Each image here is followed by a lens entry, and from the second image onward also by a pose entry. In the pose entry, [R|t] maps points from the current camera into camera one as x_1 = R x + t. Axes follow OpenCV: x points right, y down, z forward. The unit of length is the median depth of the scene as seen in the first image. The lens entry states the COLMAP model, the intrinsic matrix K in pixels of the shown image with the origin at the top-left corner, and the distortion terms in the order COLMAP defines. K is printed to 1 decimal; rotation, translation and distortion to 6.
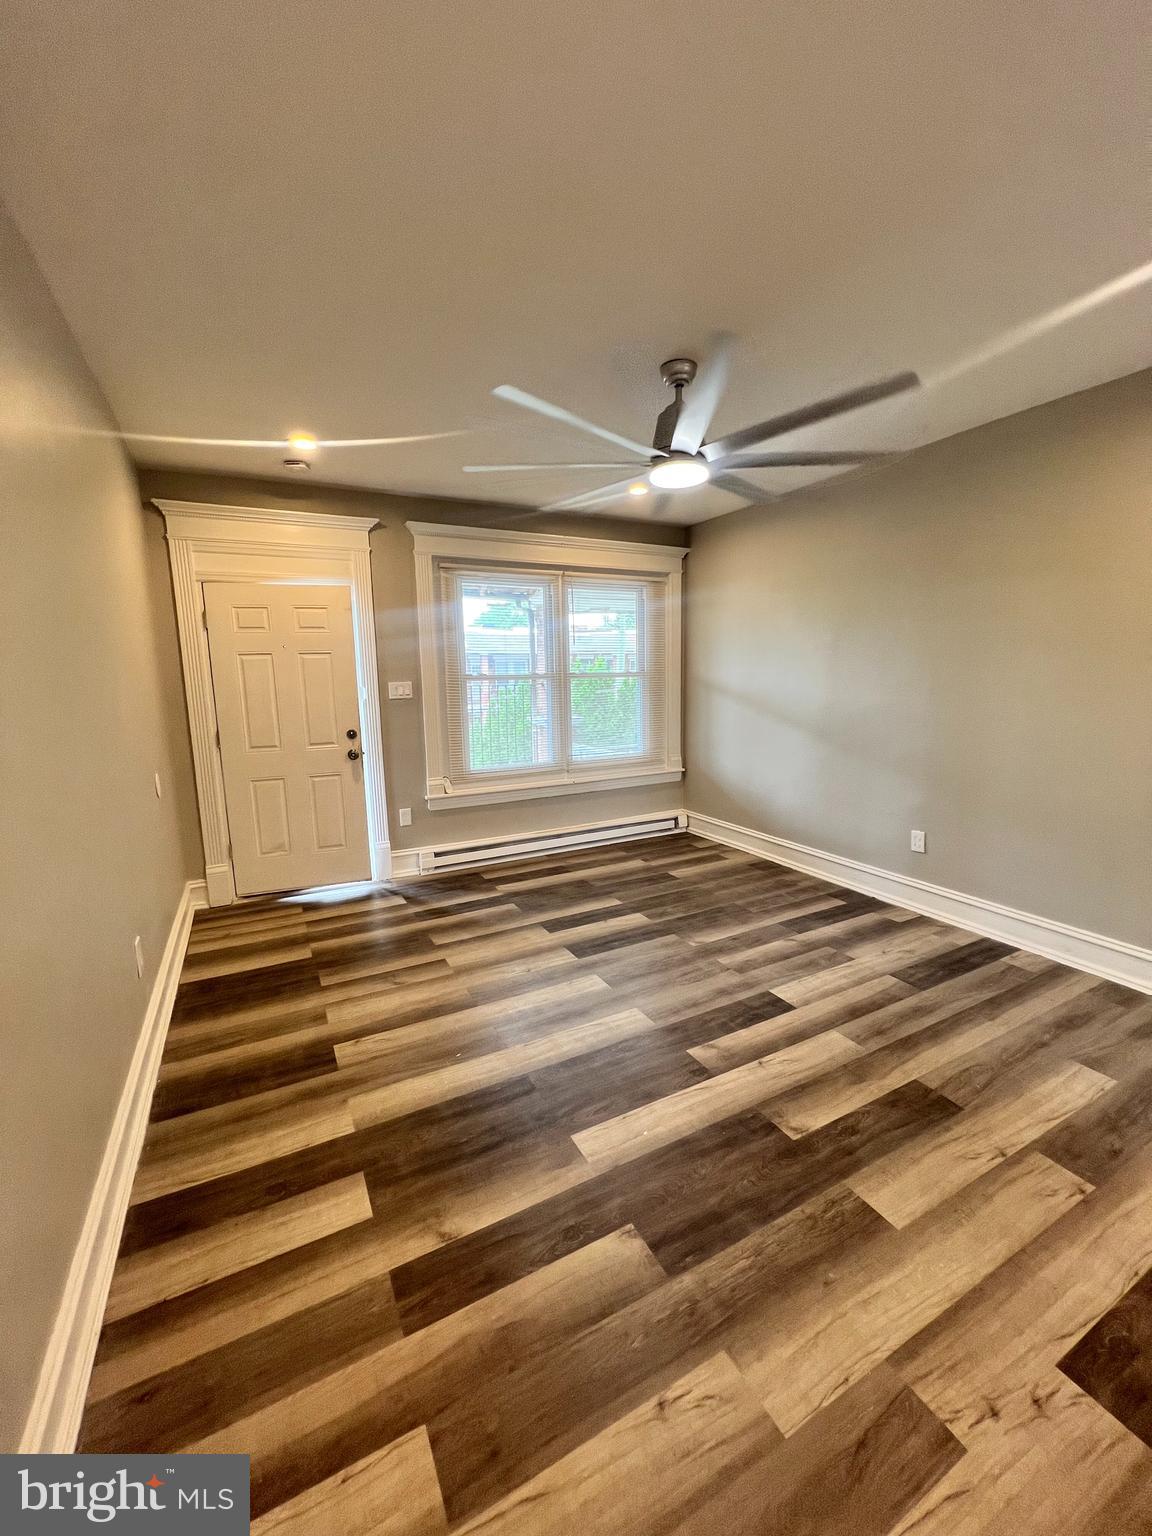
lens RADIAL K [[612.7, 0, 574.0], [0, 612.7, 768.7], [0, 0, 1]] dist [-0.000943, -0.000145]
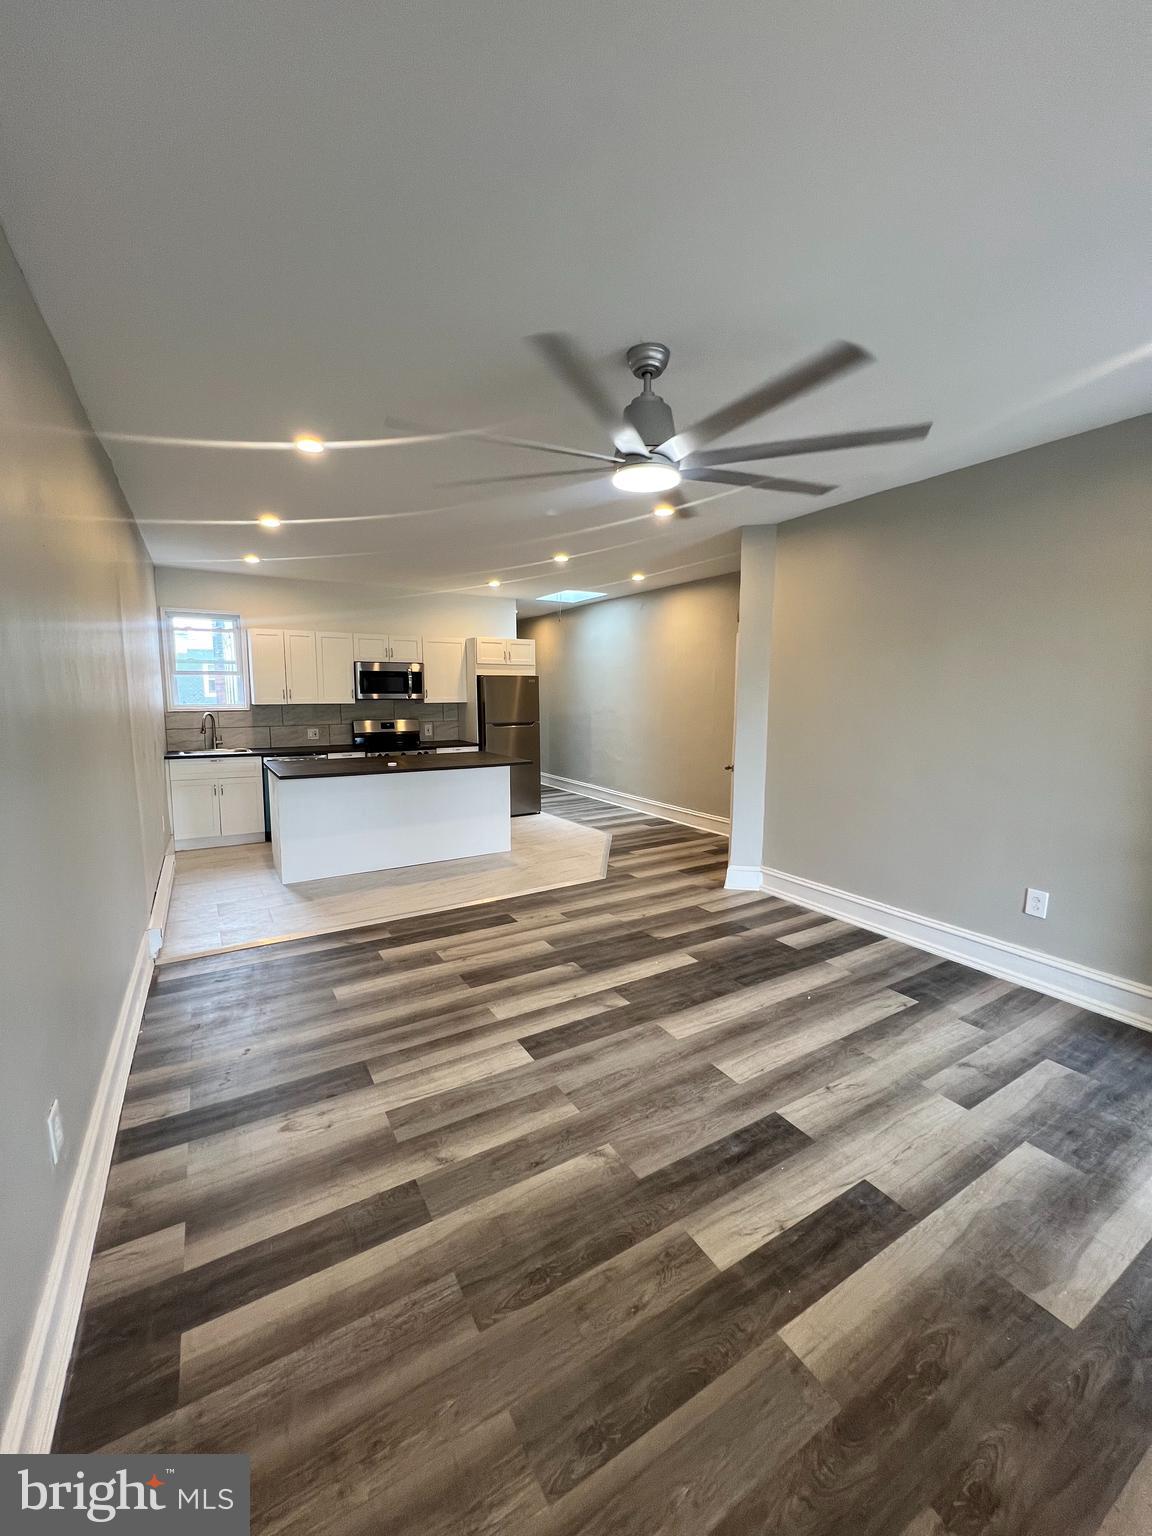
lens RADIAL K [[612.7, 0, 573.9], [0, 612.7, 765.6], [0, 0, 1]] dist [-0.000943, -0.000145]
pose [[-0.998569, 0.023119, -0.048229, 0.314359], [0.008764, 0.960290, 0.278865, -0.317172], [0.052761, 0.278043, -0.959118, 1.862024]]
